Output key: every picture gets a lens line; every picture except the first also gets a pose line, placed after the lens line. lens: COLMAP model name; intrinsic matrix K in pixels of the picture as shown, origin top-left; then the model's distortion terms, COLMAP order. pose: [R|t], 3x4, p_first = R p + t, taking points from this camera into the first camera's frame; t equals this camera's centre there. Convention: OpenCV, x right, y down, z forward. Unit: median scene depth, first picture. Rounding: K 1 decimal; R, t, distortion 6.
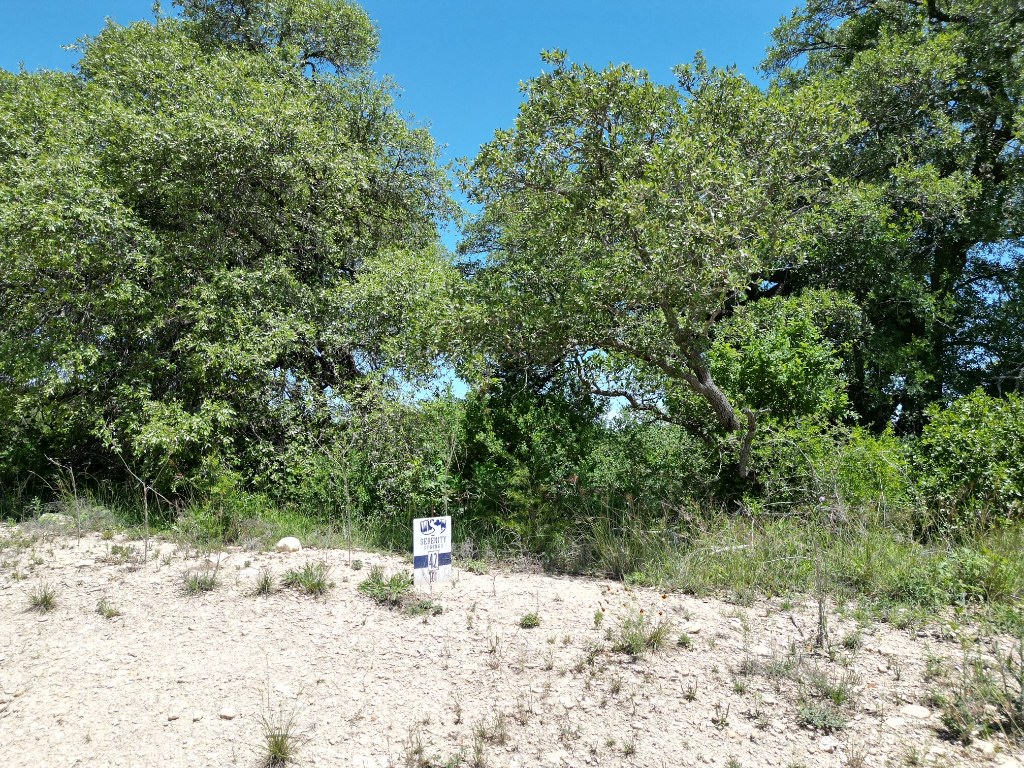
lens RADIAL K [[717.3, 0, 512.0], [0, 717.3, 384.0], [0, 0, 1]] dist [0.055153, -0.034990]
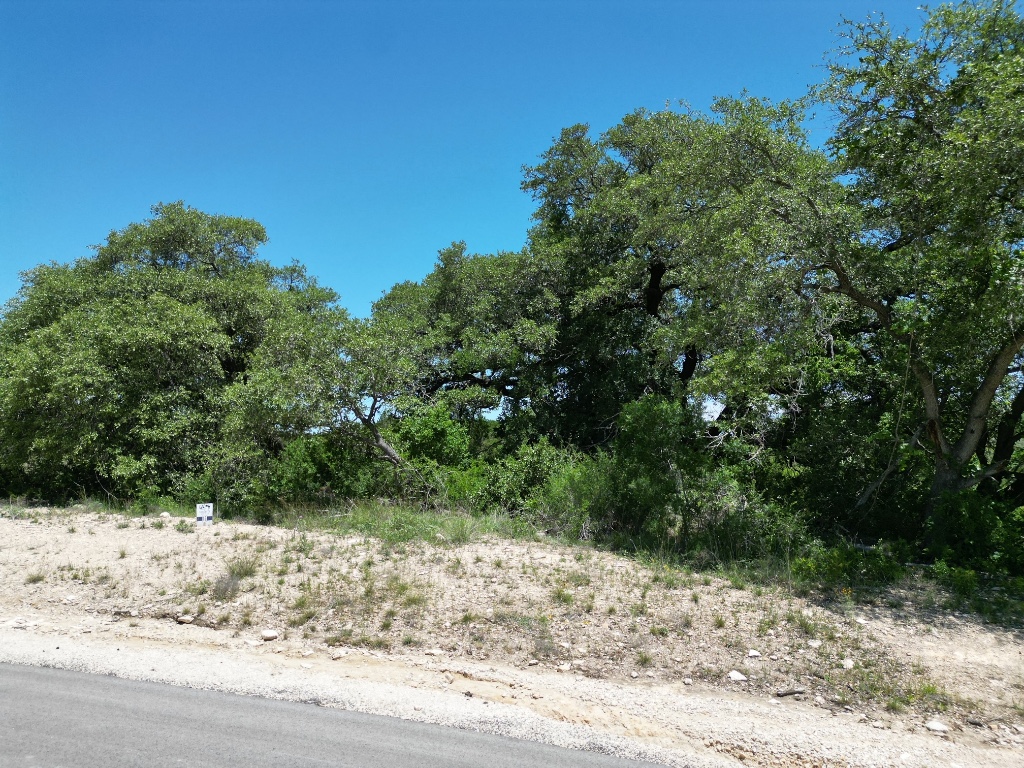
lens RADIAL K [[717.3, 0, 512.0], [0, 717.3, 384.0], [0, 0, 1]] dist [0.055153, -0.034990]
pose [[0.999065, -0.009190, -0.042251, 0.854799], [0.009041, 0.999952, -0.003699, -0.186339], [0.042283, 0.003313, 0.999100, -1.266491]]
